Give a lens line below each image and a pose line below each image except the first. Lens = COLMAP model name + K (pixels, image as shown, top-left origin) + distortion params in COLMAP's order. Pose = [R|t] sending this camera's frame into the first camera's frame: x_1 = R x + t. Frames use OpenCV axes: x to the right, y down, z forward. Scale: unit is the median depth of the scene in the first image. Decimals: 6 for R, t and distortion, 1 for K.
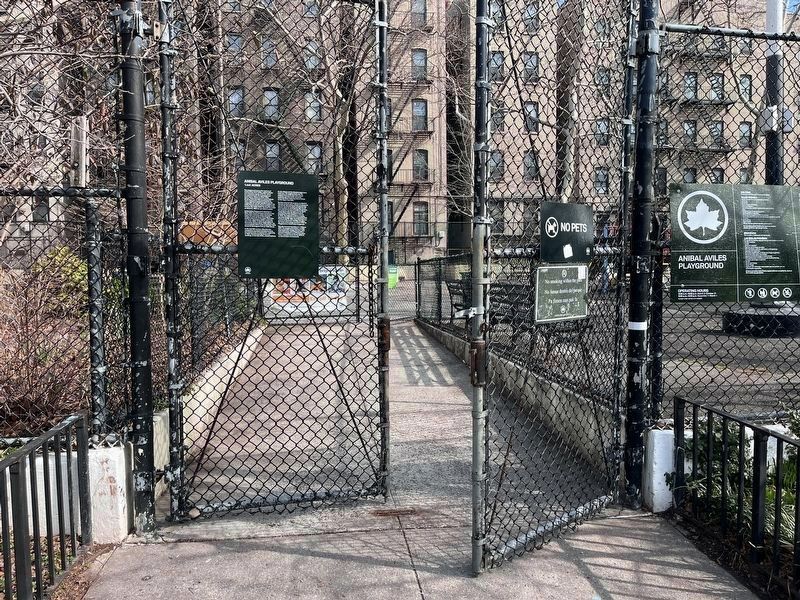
lens RADIAL K [[591.4, 0, 402.3], [0, 591.4, 302.0], [0, 0, 1]] dist [0.031355, -0.001436]
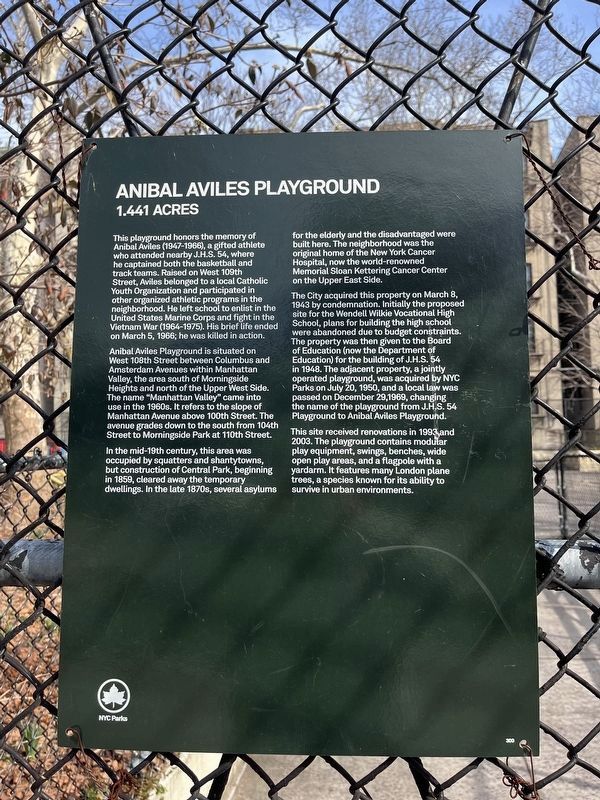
lens RADIAL K [[591.4, 0, 300.4], [0, 591.4, 401.5], [0, 0, 1]] dist [0.031355, -0.001436]
pose [[0.950000, -0.028686, -0.310929, -0.153877], [-0.014430, 0.990674, -0.135485, -0.113243], [0.311916, 0.133197, 0.940727, 0.839641]]
